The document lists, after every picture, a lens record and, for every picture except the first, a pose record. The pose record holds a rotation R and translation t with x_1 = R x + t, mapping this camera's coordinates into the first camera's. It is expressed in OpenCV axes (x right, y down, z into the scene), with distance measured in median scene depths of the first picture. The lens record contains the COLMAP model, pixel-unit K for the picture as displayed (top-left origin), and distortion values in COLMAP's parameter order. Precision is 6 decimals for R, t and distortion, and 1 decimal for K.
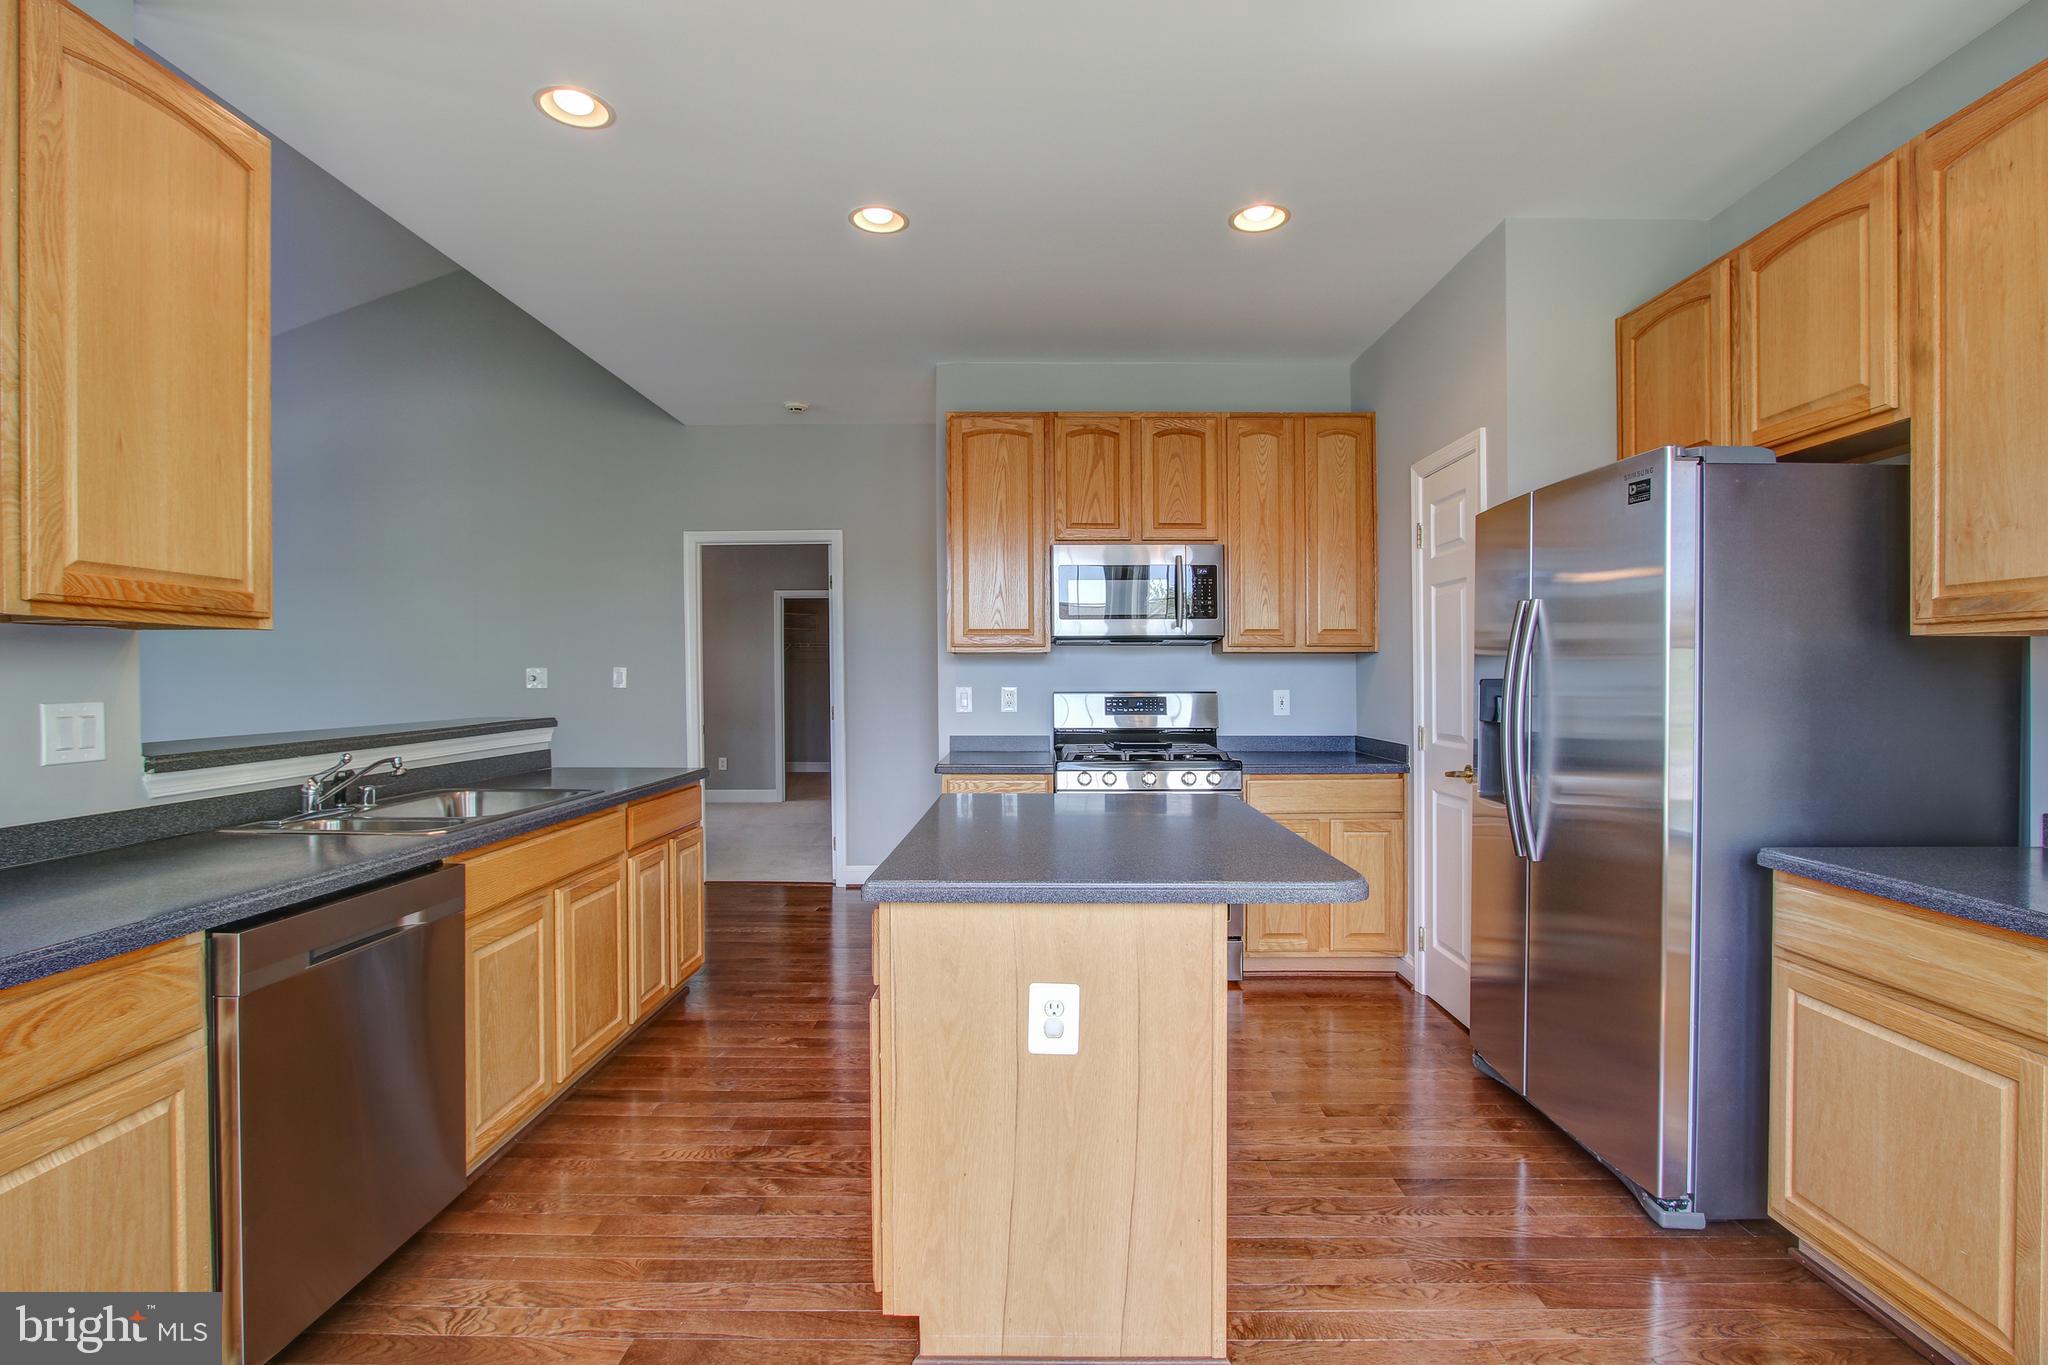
lens RADIAL K [[933.7, 0, 1036.9], [0, 933.7, 689.3], [0, 0, 1]] dist [-0.018216, 0.001041]
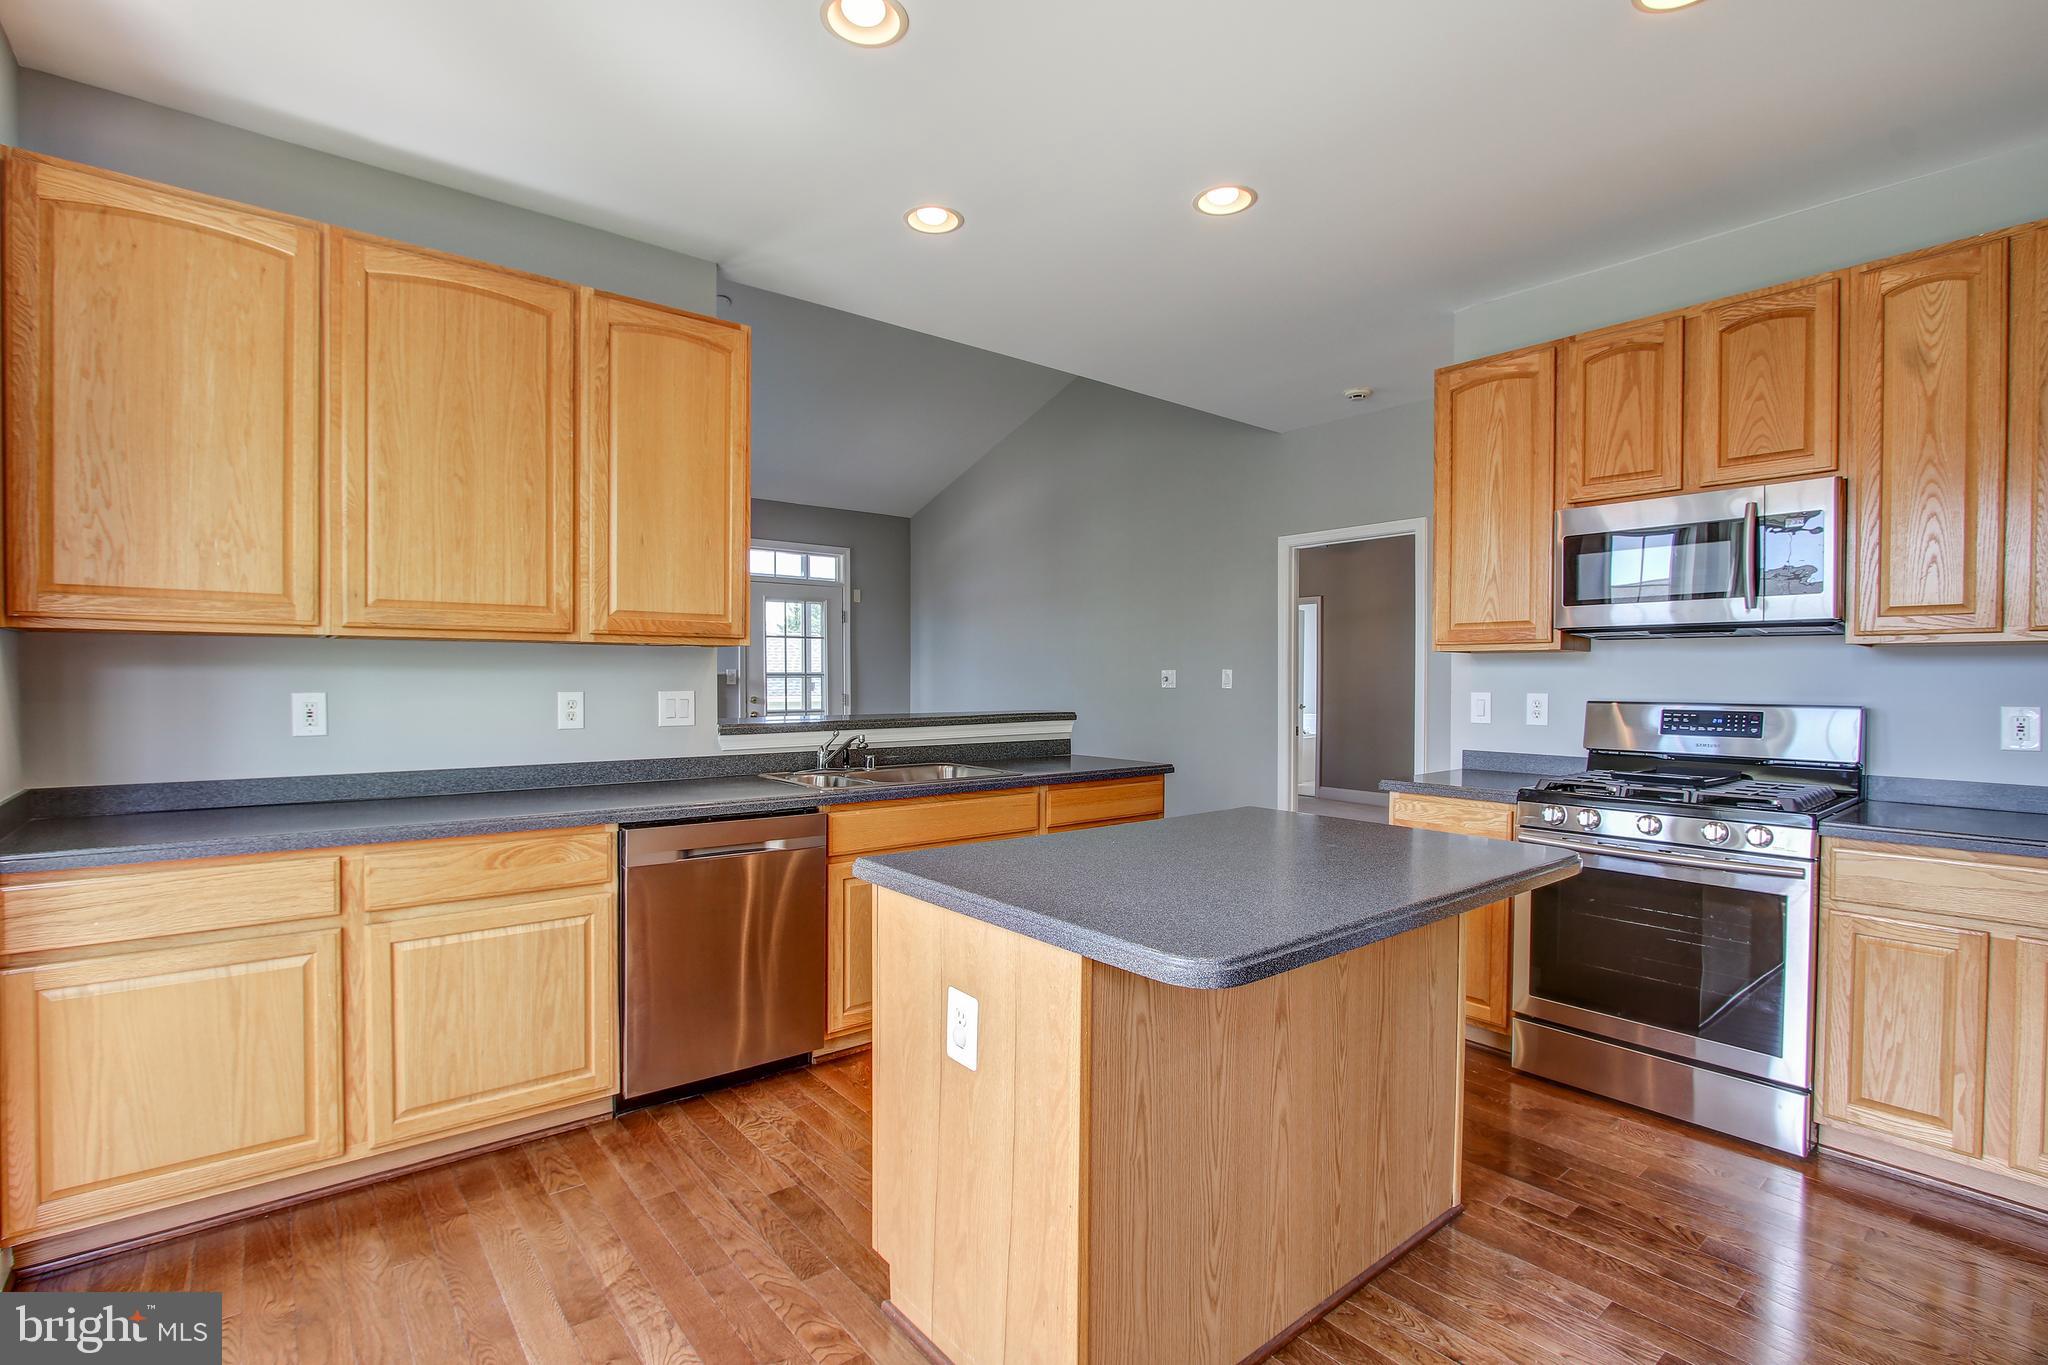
lens RADIAL K [[946.7, 0, 1040.3], [0, 946.7, 692.9], [0, 0, 1]] dist [-0.022123, 0.000152]
pose [[0.643439, 0.017105, -0.765306, 0.542257], [-0.015698, 0.999835, 0.009148, -0.006252], [0.765336, 0.006127, 0.643601, 0.276791]]
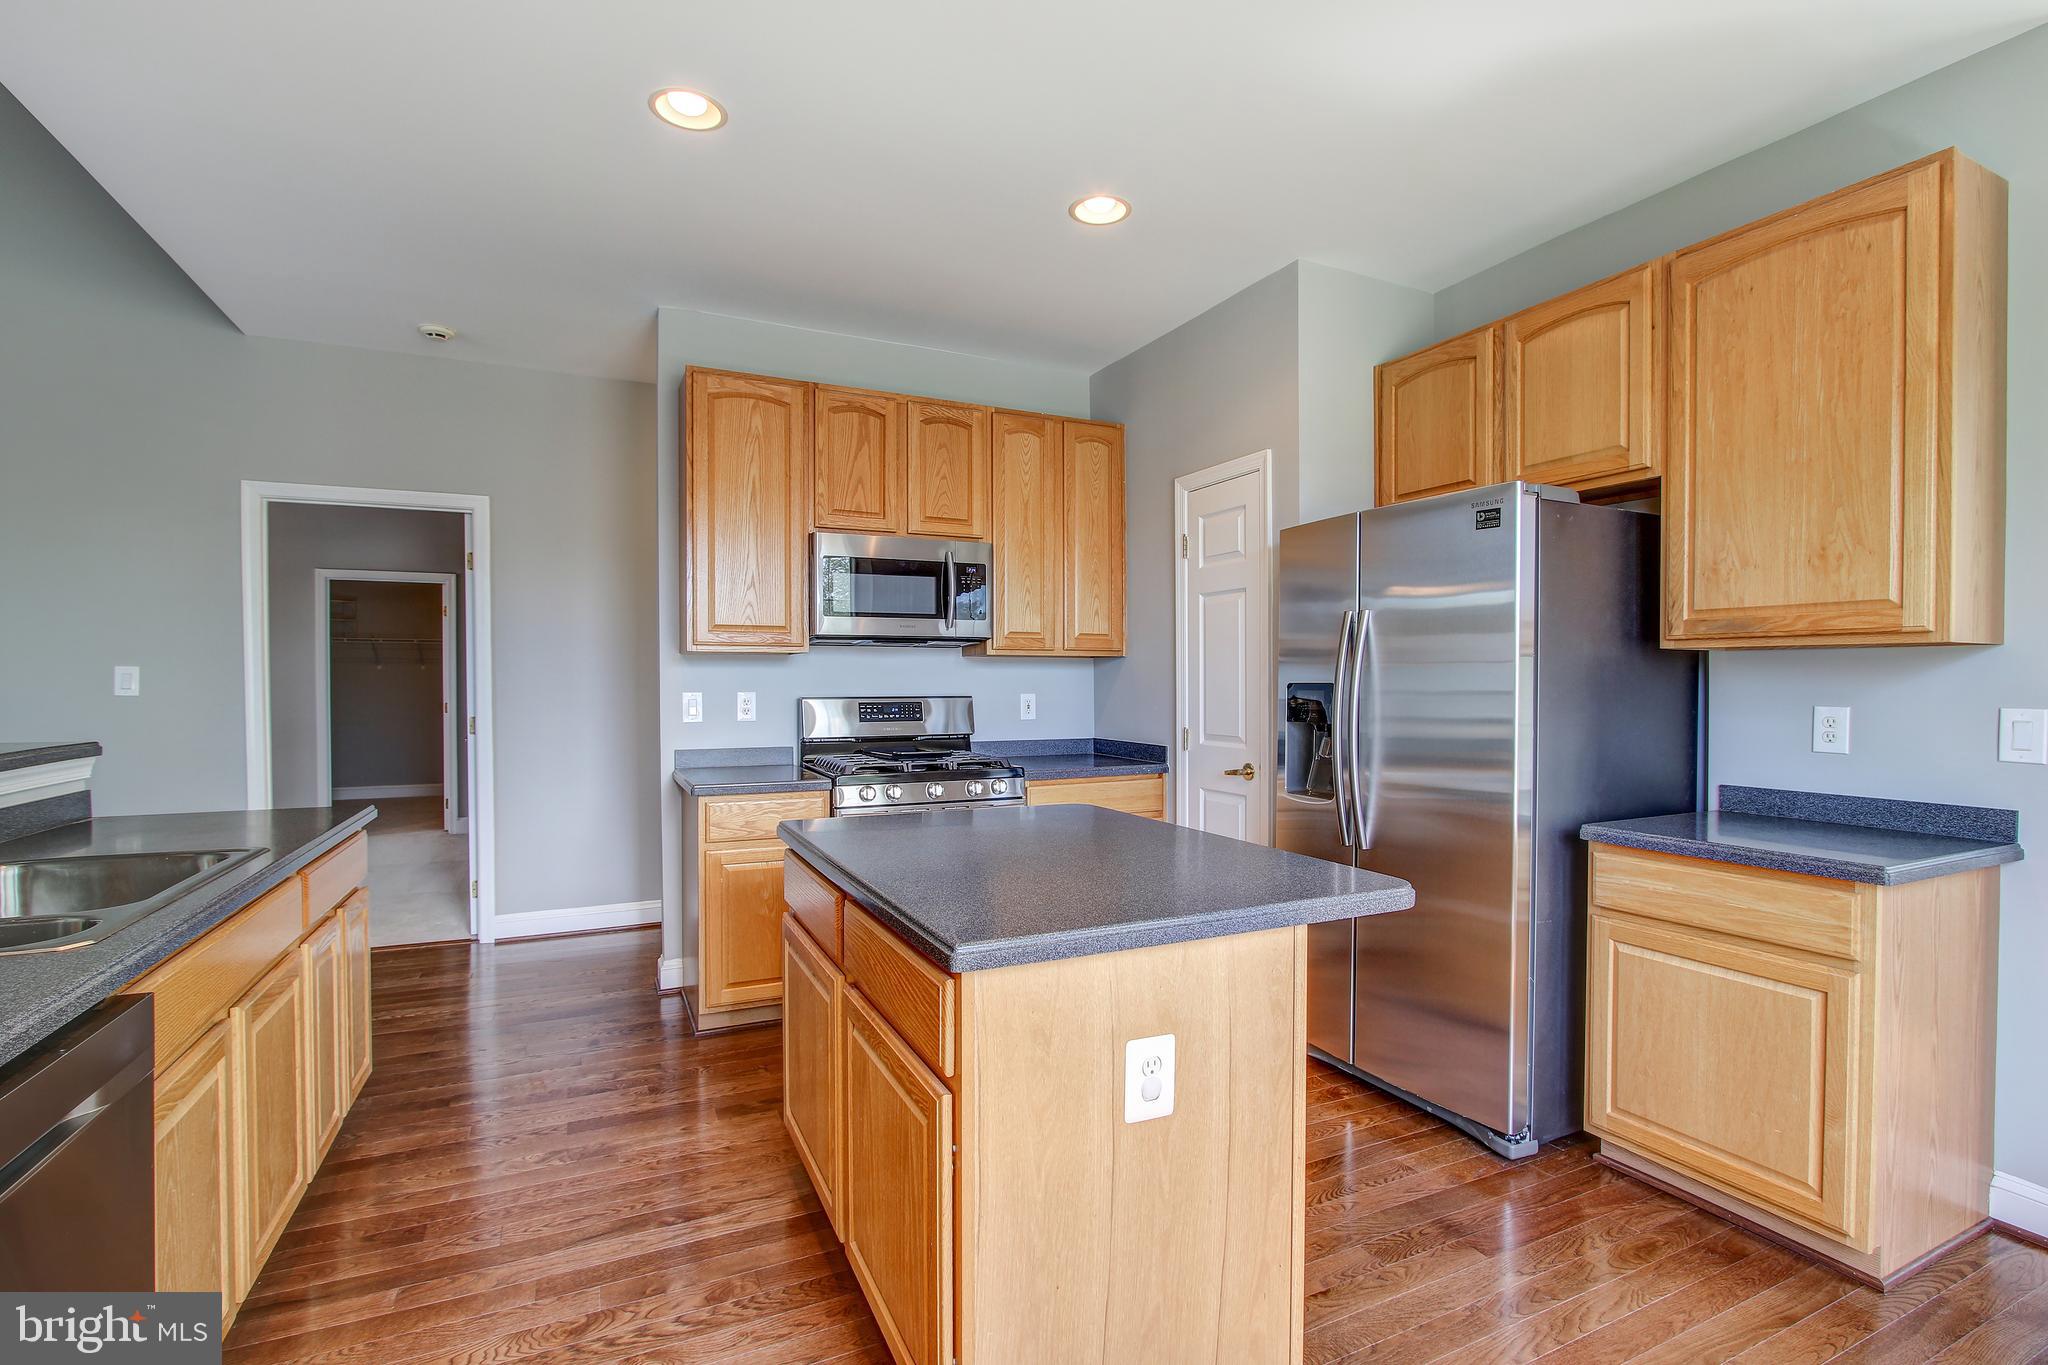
lens RADIAL K [[936.2, 0, 1032.0], [0, 936.2, 693.4], [0, 0, 1]] dist [-0.018280, 0.000461]
pose [[0.900132, -0.005027, 0.435589, -0.297661], [0.004748, 0.999987, 0.001729, -0.002588], [-0.435592, 0.000512, 0.900144, 0.178048]]
